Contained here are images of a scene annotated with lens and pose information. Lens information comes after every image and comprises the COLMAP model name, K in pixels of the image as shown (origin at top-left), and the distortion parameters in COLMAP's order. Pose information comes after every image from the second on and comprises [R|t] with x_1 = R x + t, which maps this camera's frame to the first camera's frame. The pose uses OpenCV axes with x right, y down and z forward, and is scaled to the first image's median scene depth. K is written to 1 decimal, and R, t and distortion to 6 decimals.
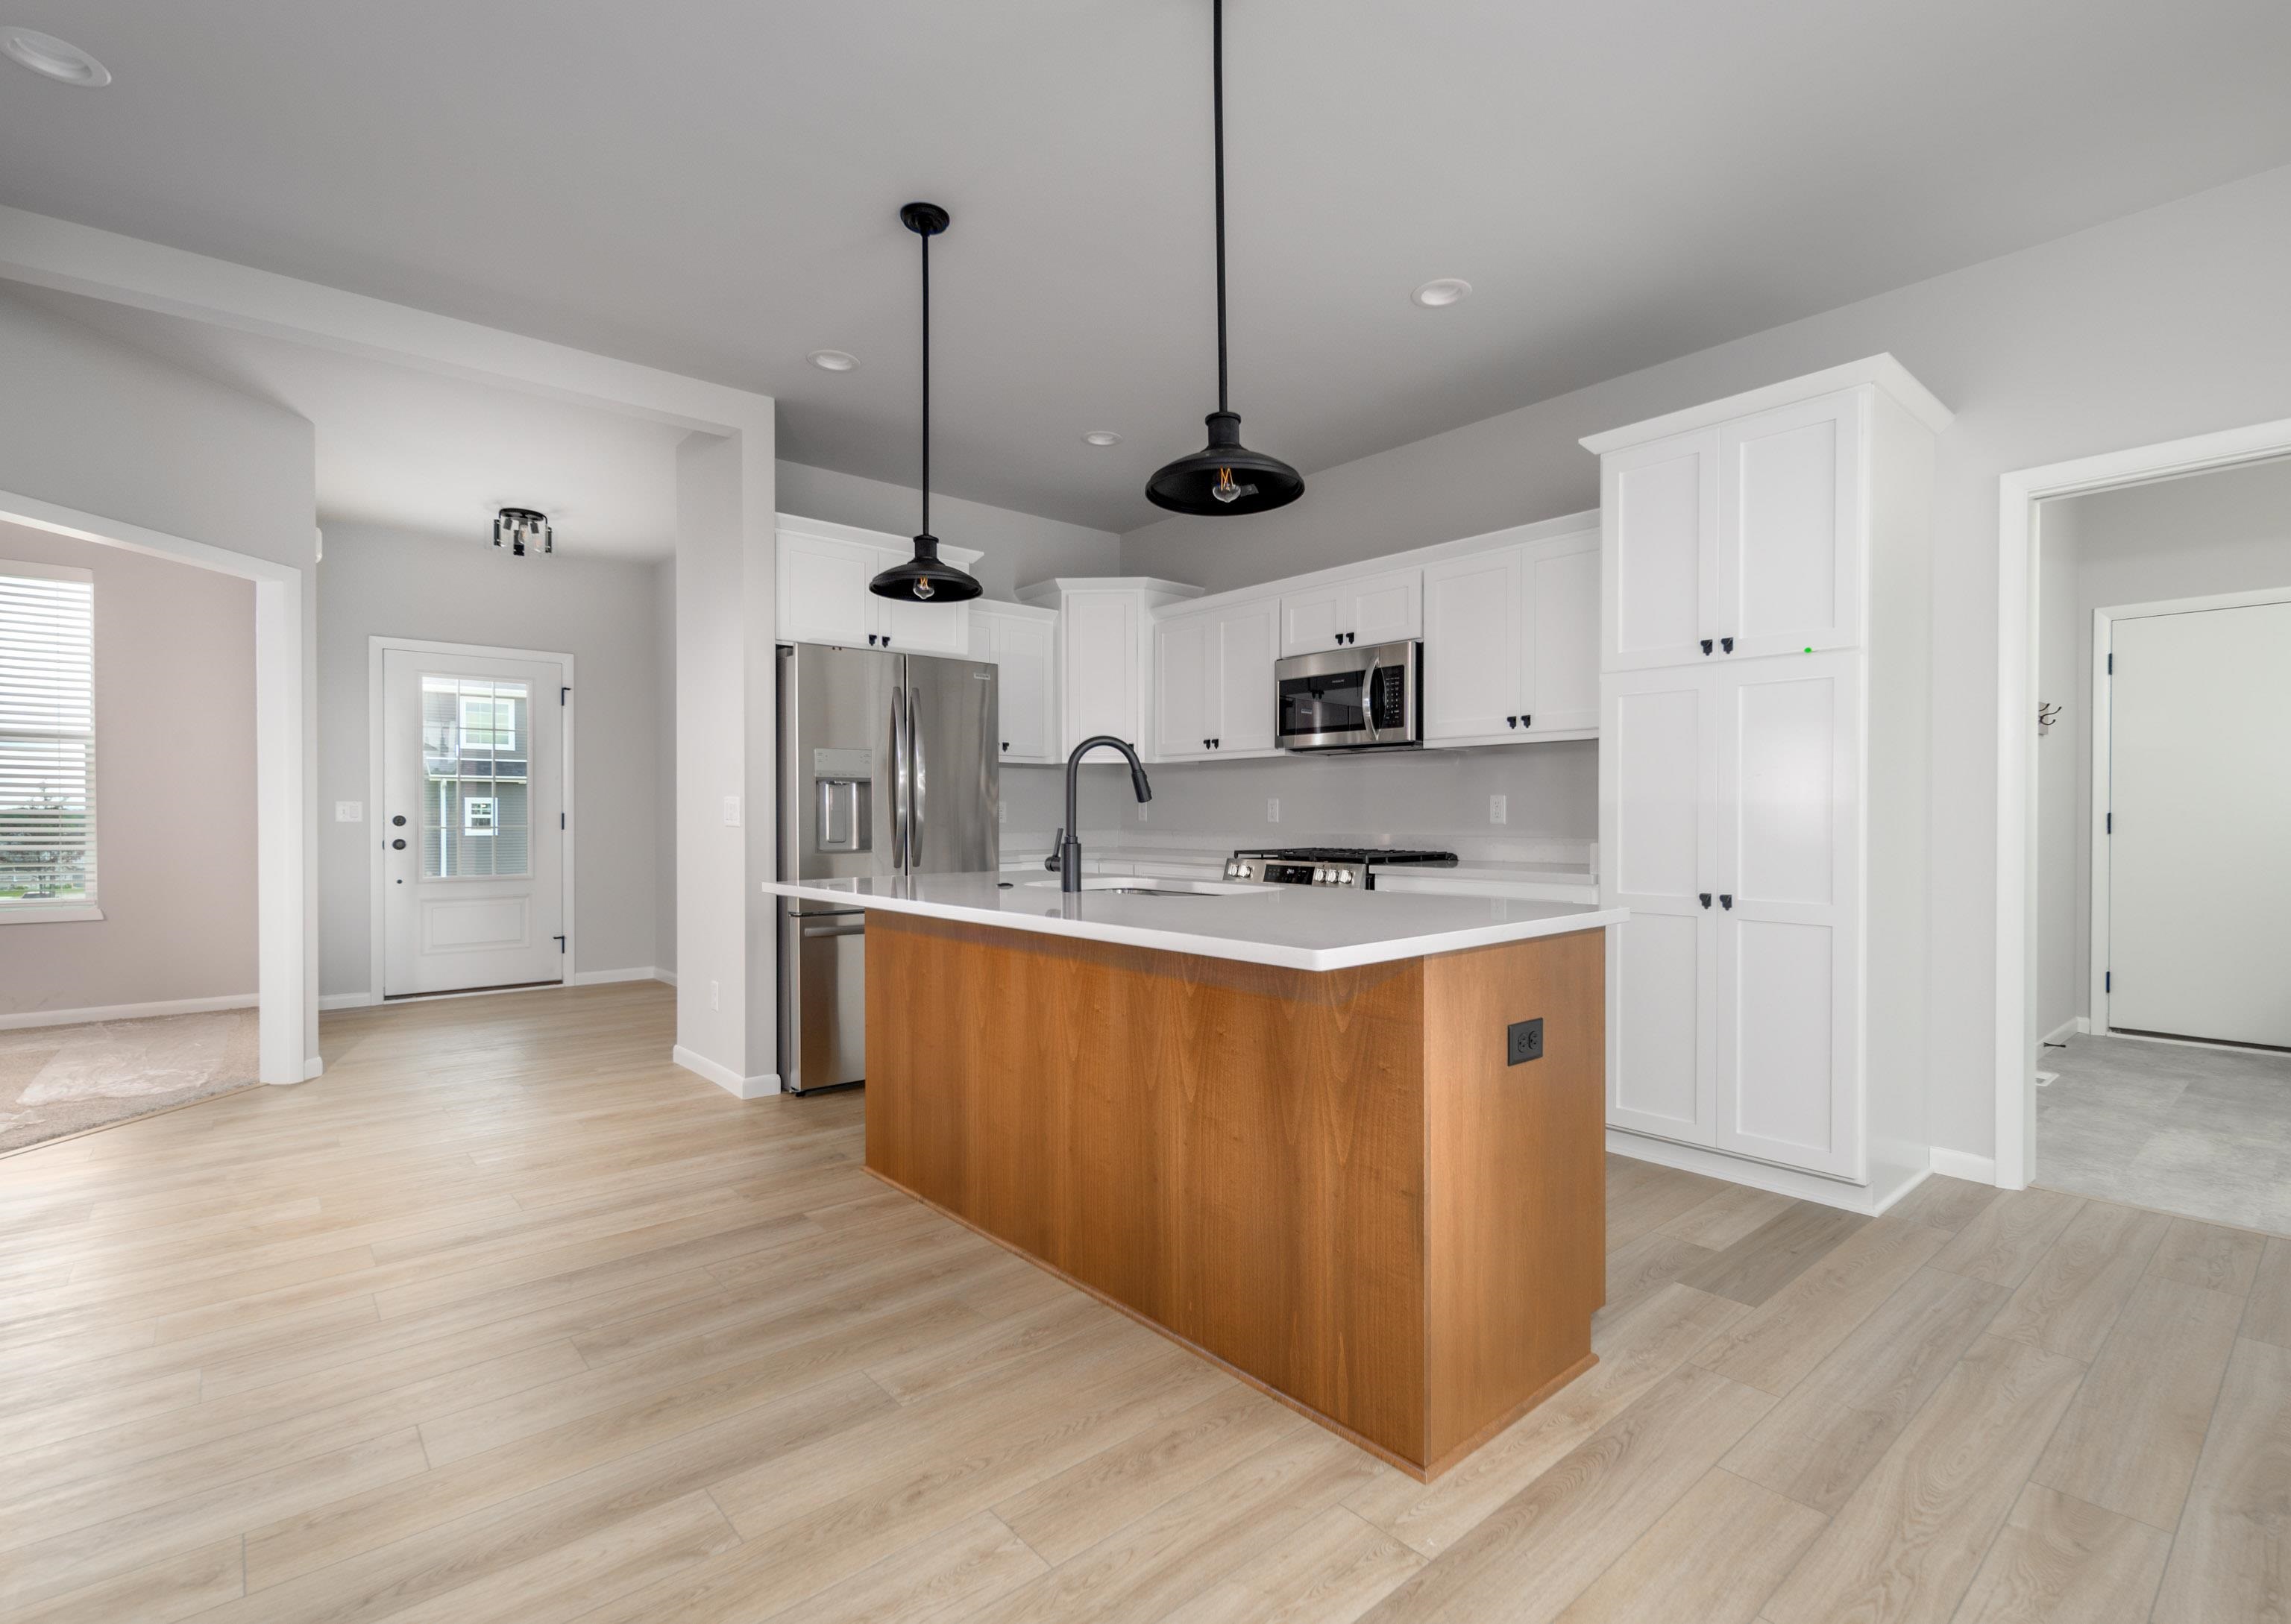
lens RADIAL K [[1059.6, 0, 1159.5], [0, 1059.6, 817.1], [0, 0, 1]] dist [0.011142, -0.004309]
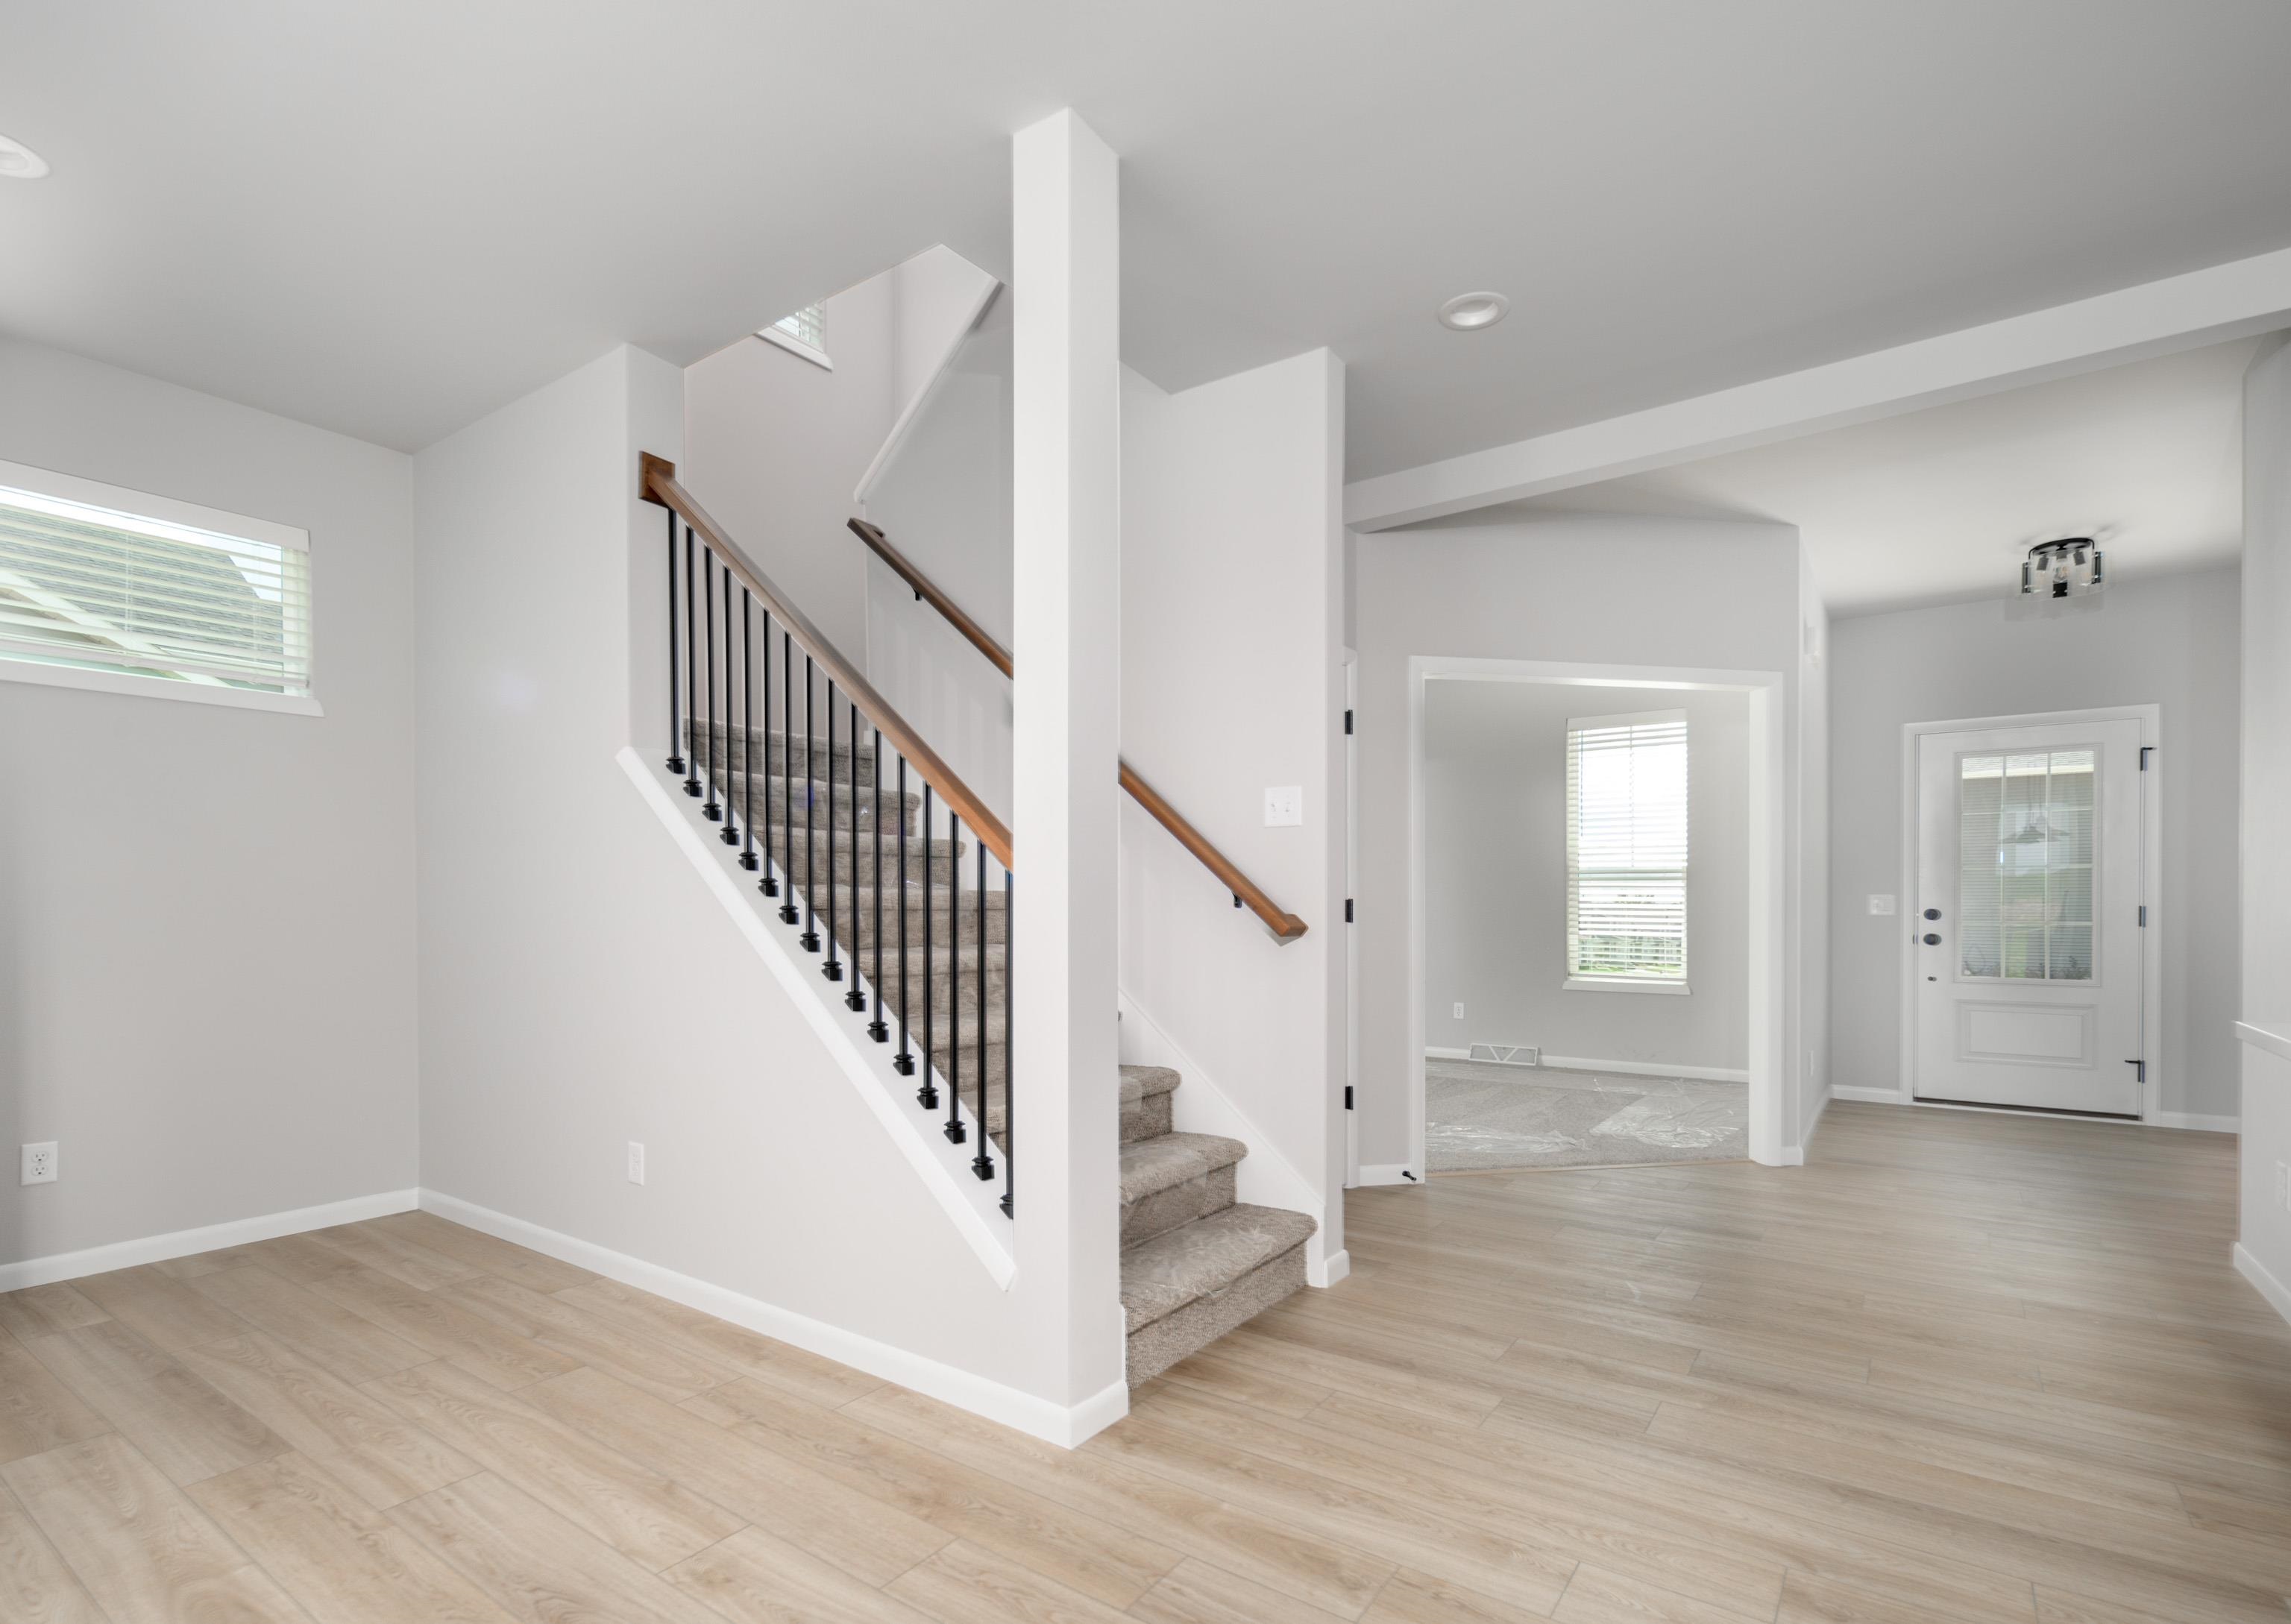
lens RADIAL K [[1059.6, 0, 1167.3], [0, 1059.6, 913.6], [0, 0, 1]] dist [0.011142, -0.004309]
pose [[0.248803, 0.006245, -0.968534, 0.034775], [-0.001076, 0.999980, 0.006172, -0.002717], [0.968553, -0.000493, 0.248805, 0.116625]]
